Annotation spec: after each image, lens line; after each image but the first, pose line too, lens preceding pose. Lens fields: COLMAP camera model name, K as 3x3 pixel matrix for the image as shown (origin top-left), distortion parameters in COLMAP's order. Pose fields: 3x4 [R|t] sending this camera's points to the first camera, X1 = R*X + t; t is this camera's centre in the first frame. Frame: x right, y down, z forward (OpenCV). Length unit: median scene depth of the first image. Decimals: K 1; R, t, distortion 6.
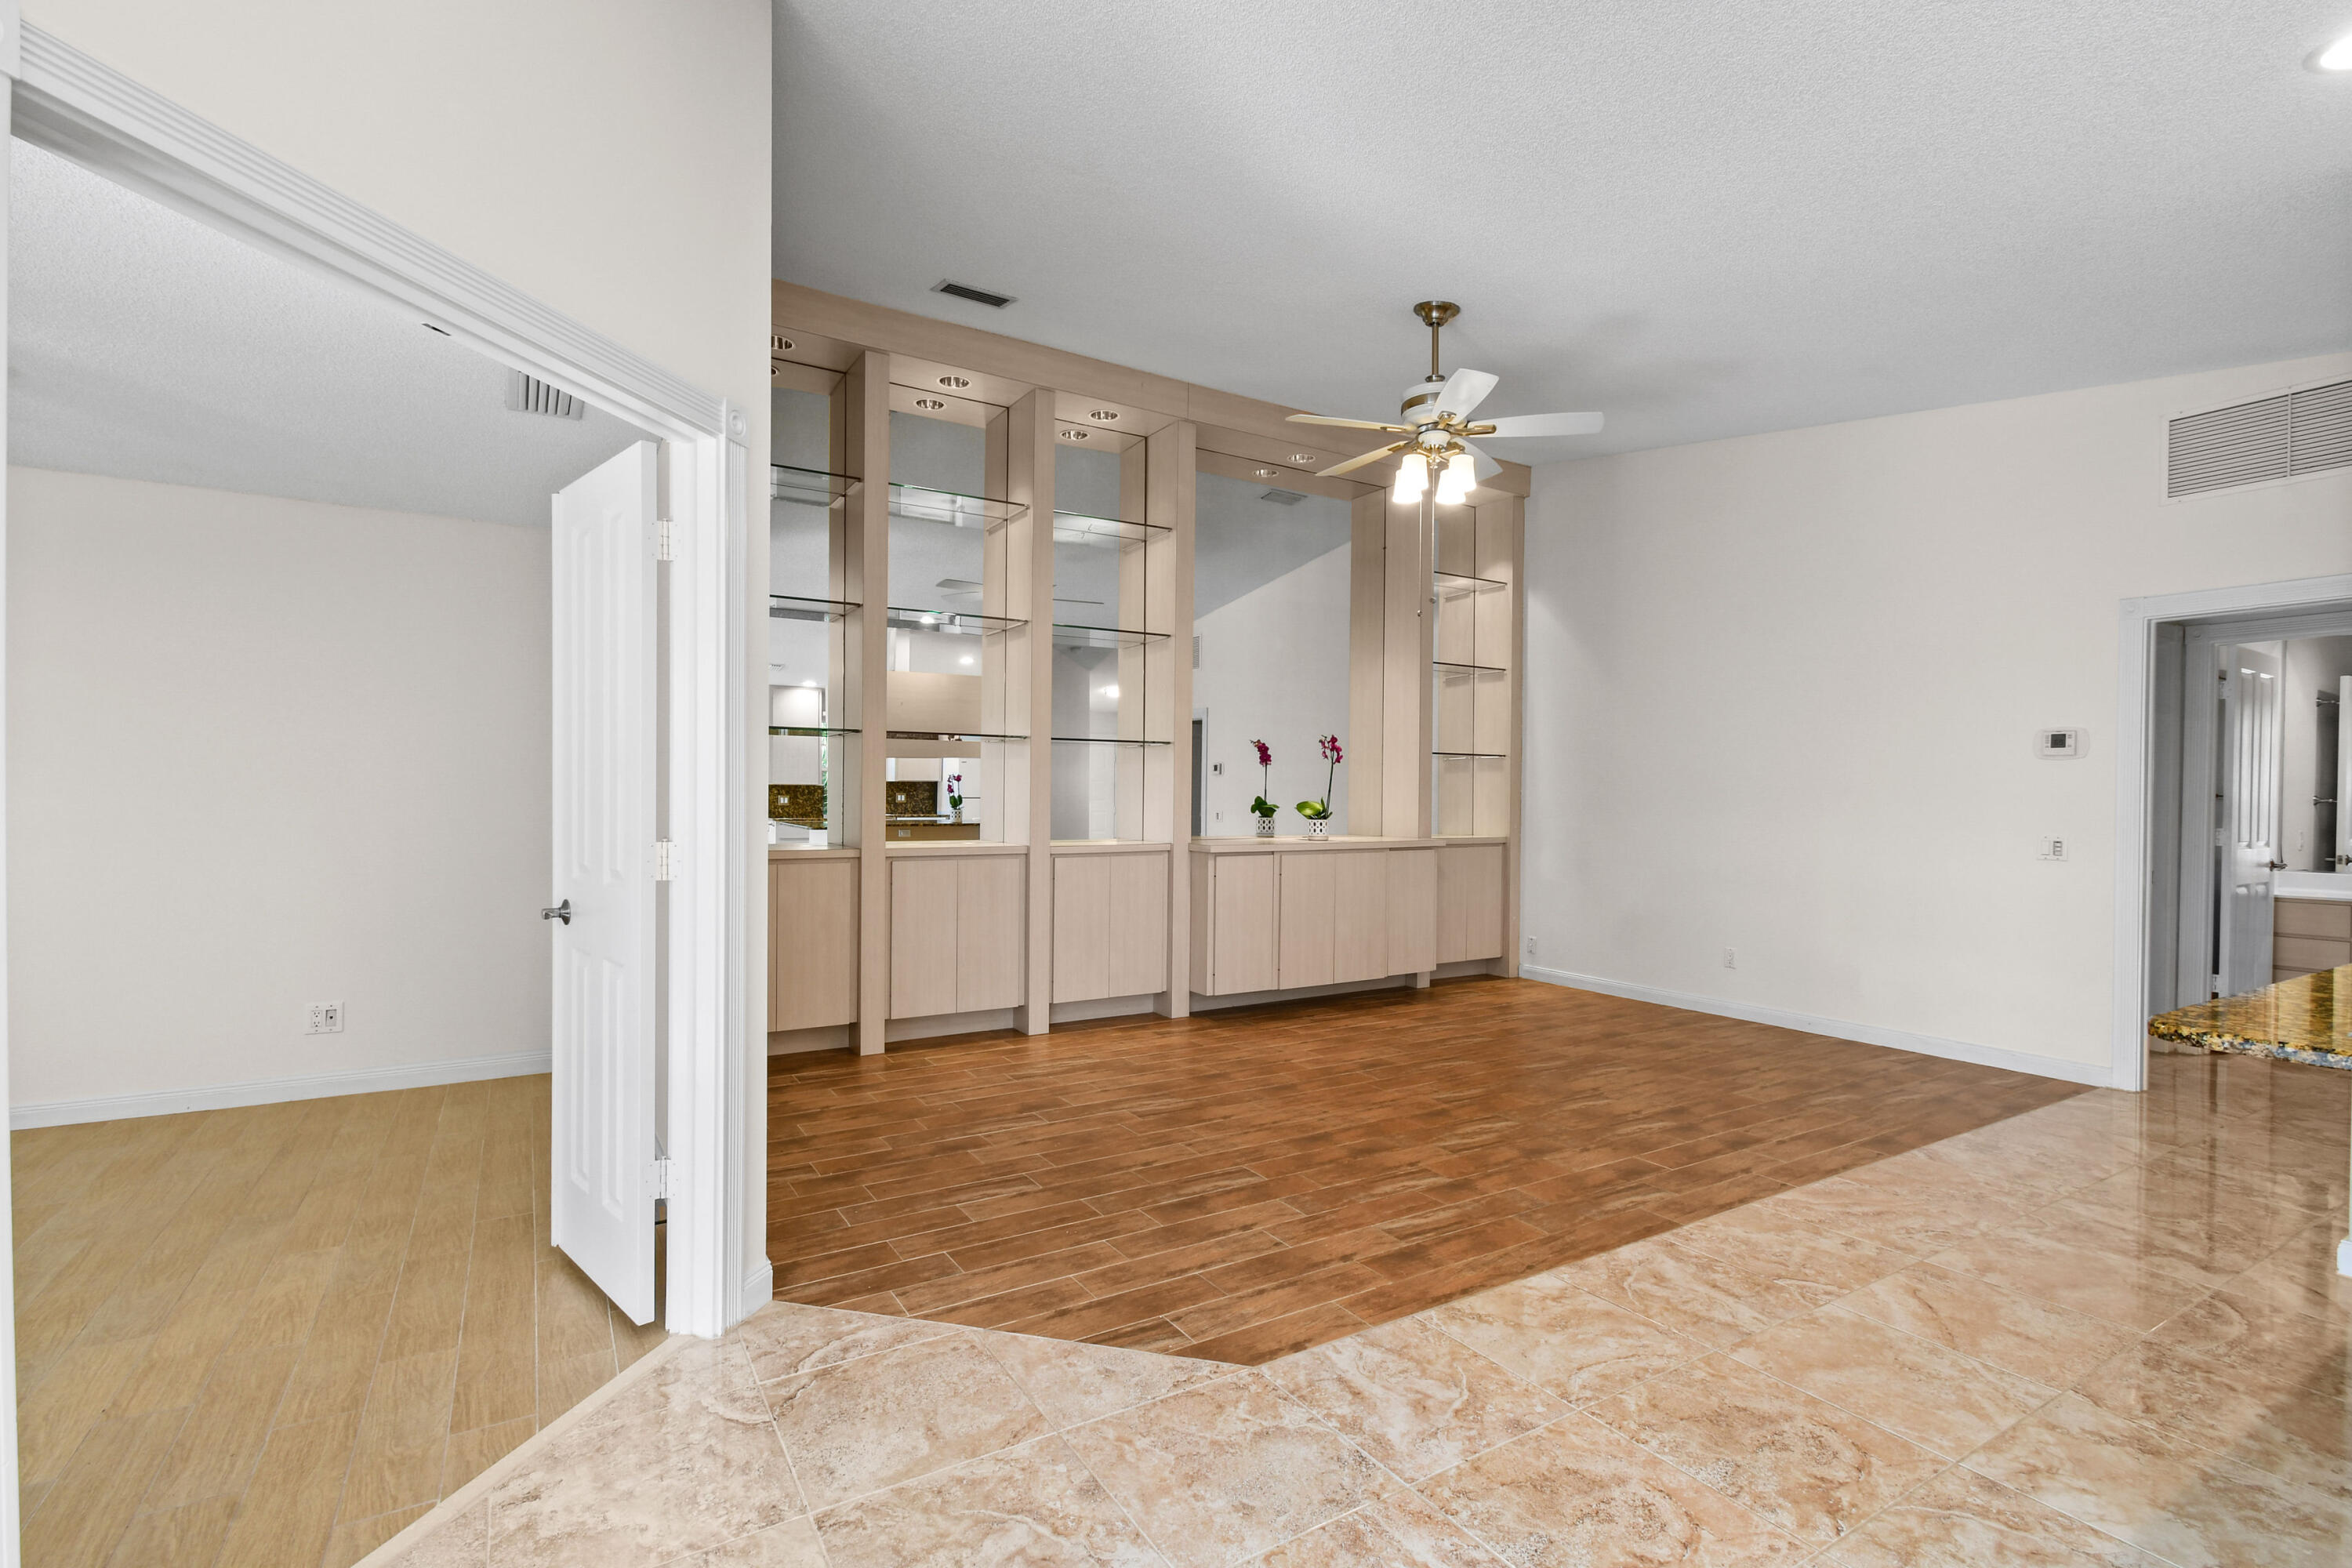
lens RADIAL K [[1054.5, 0, 1173.1], [0, 1054.5, 813.9], [0, 0, 1]] dist [0.009519, -0.005062]
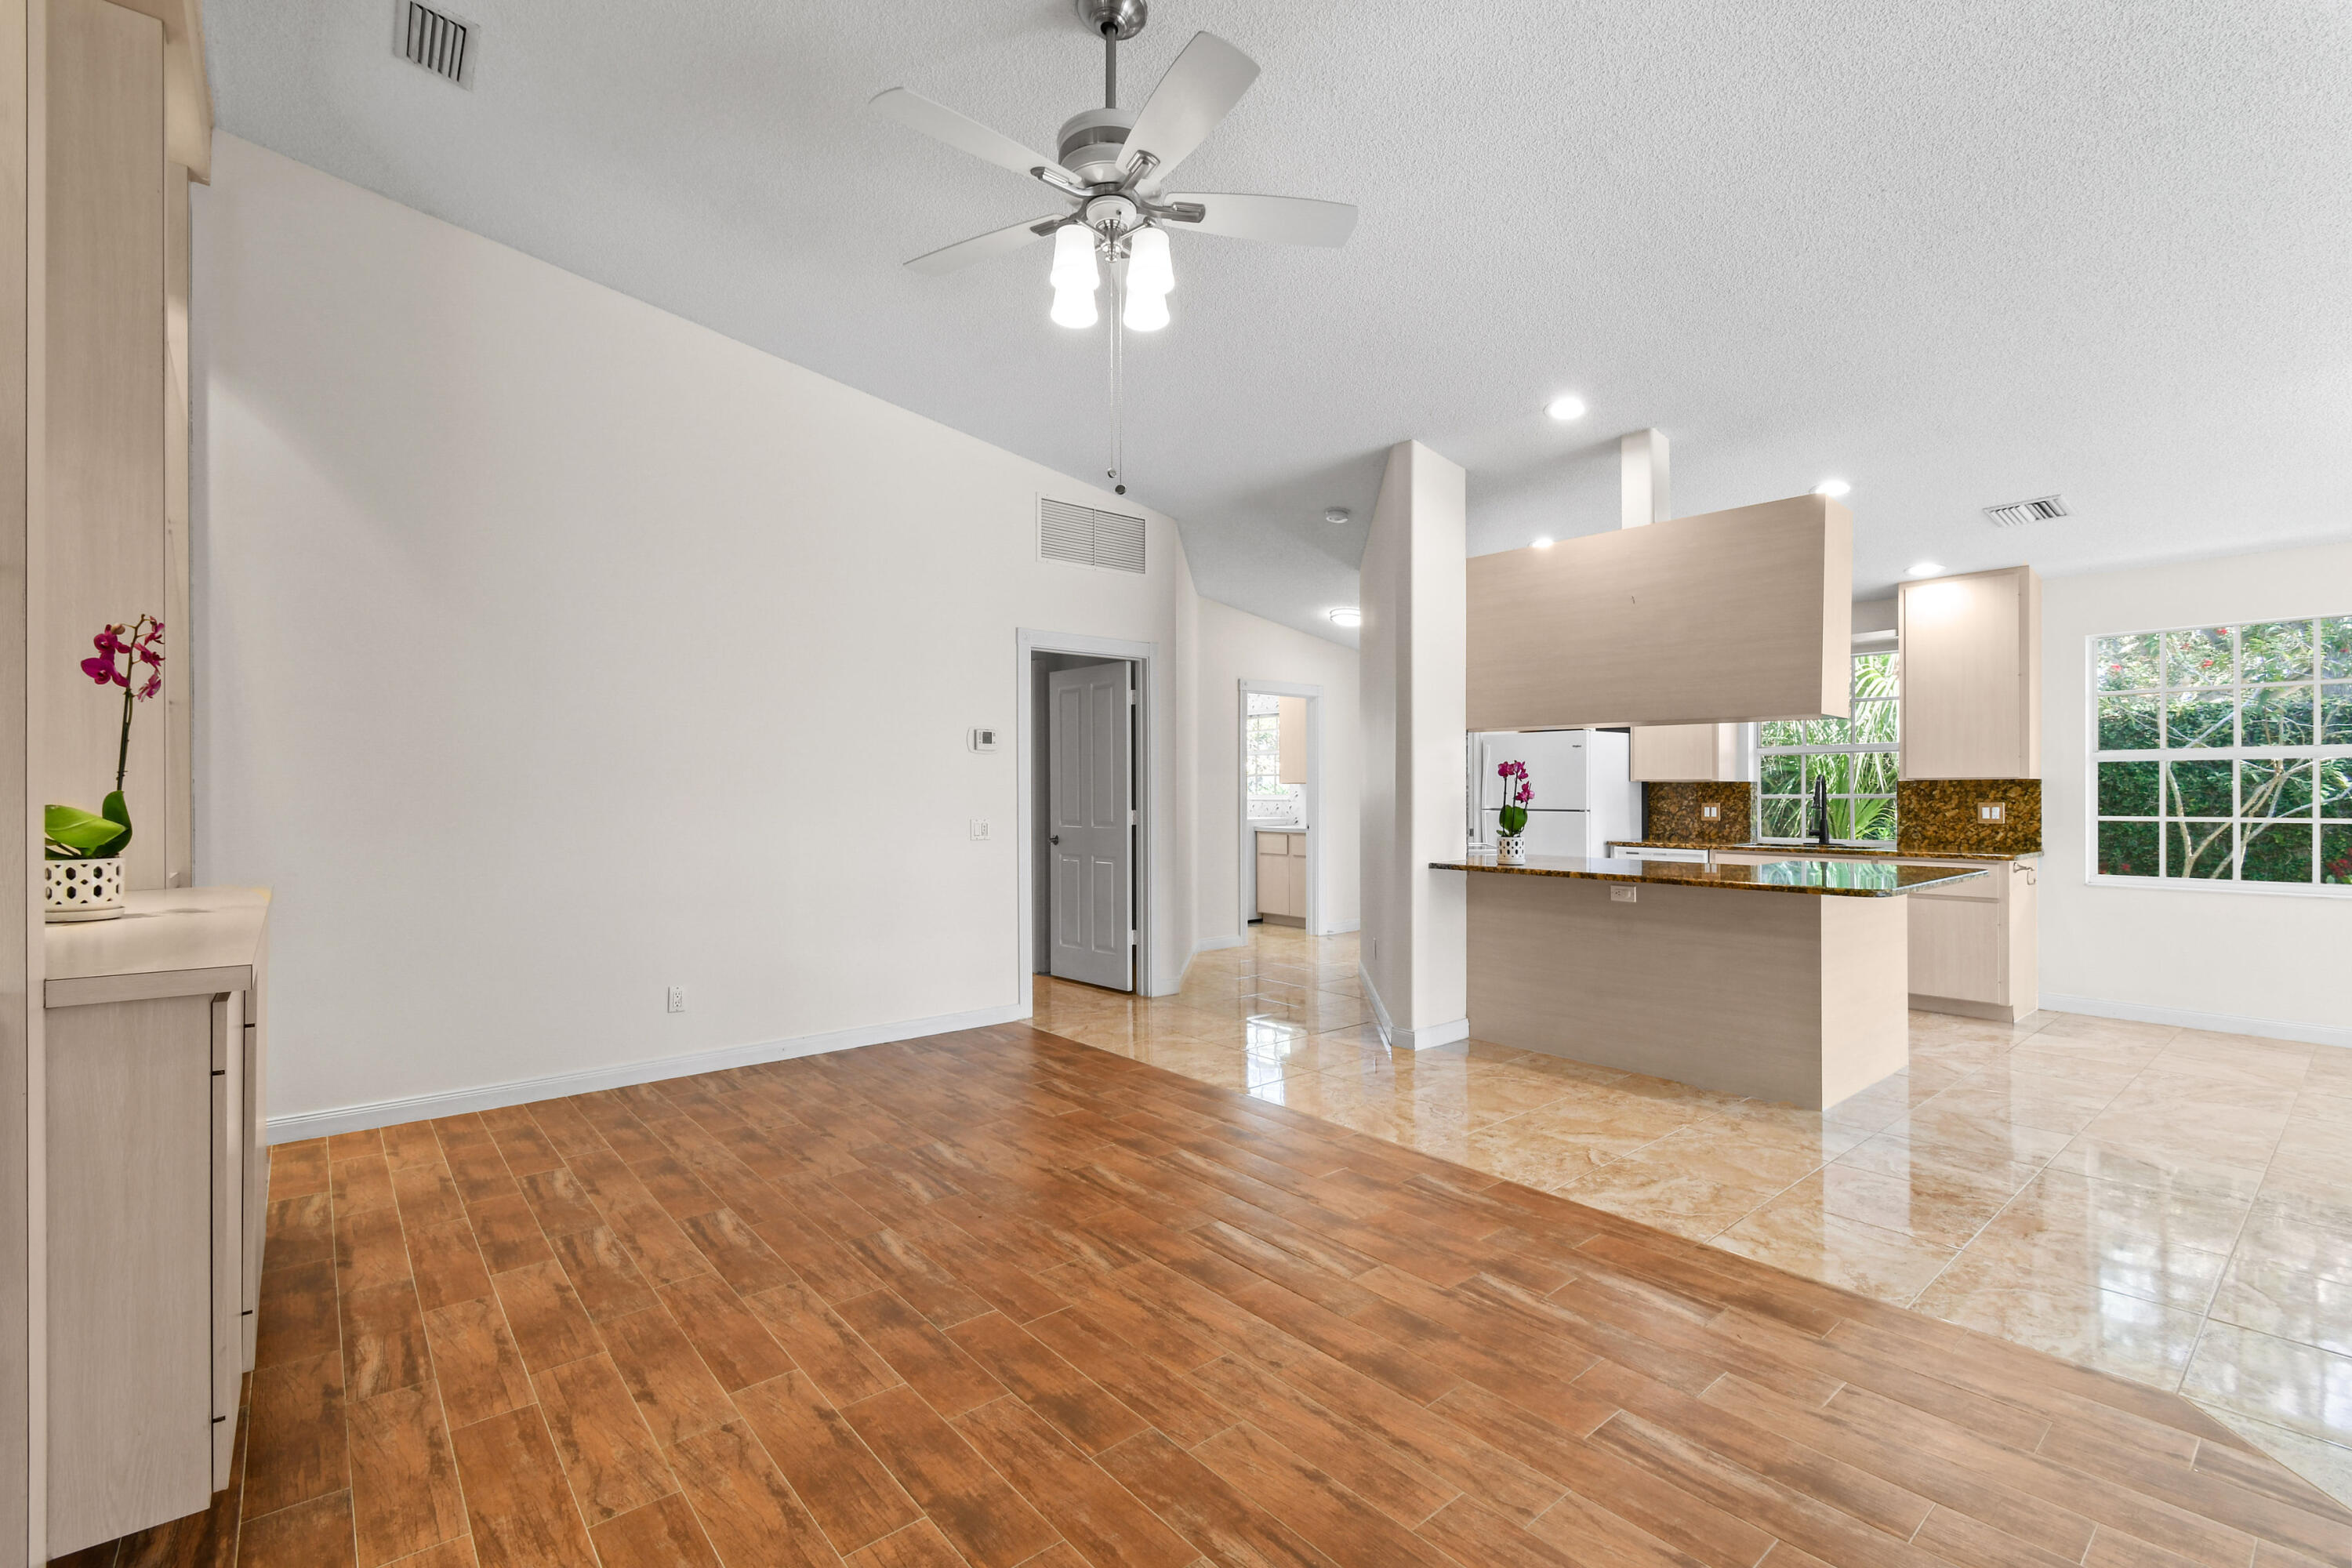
lens RADIAL K [[1054.5, 0, 1158.1], [0, 1054.5, 792.3], [0, 0, 1]] dist [0.009519, -0.005062]
pose [[-0.147646, -0.007798, 0.989010, -0.376452], [0.019218, 0.999758, 0.010751, -0.019007], [-0.988854, 0.020594, -0.147461, 1.066098]]
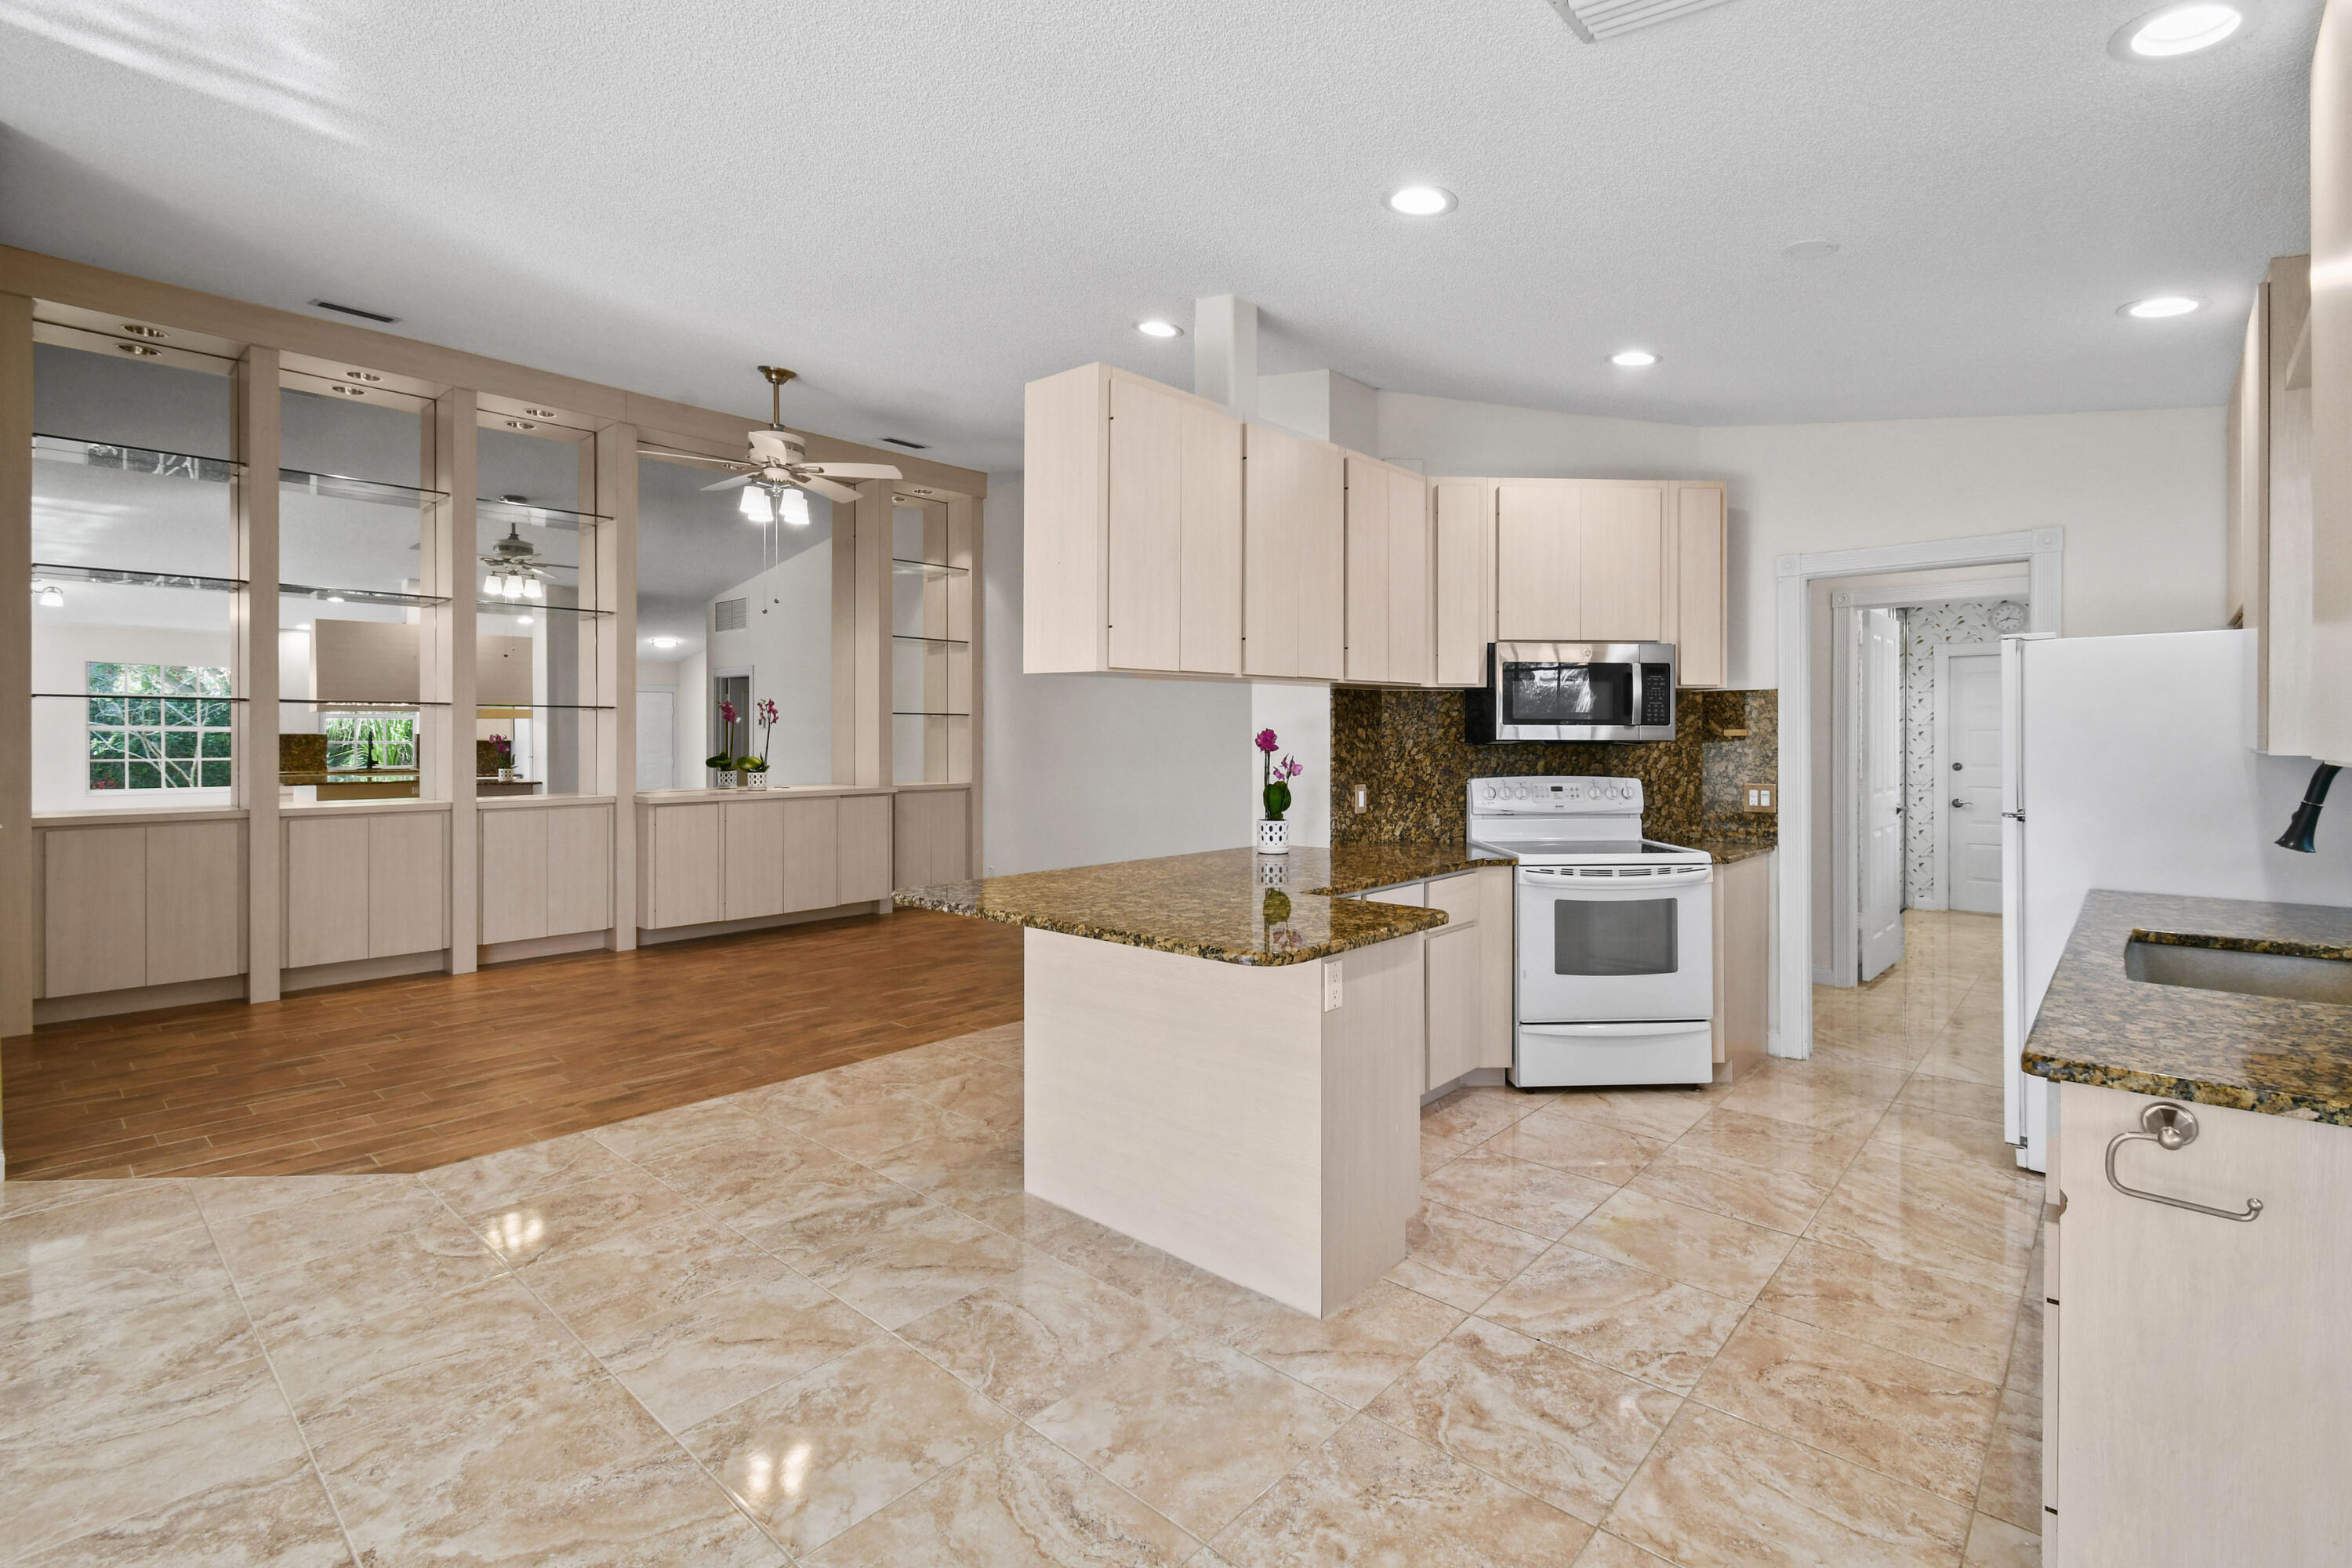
lens RADIAL K [[1054.5, 0, 1190.5], [0, 1054.5, 739.8], [0, 0, 1]] dist [0.009519, -0.005062]
pose [[0.956507, -0.007997, 0.291600, 0.347751], [0.012794, 0.999812, -0.014548, -0.010523], [-0.291429, 0.017646, 0.956430, -0.348343]]
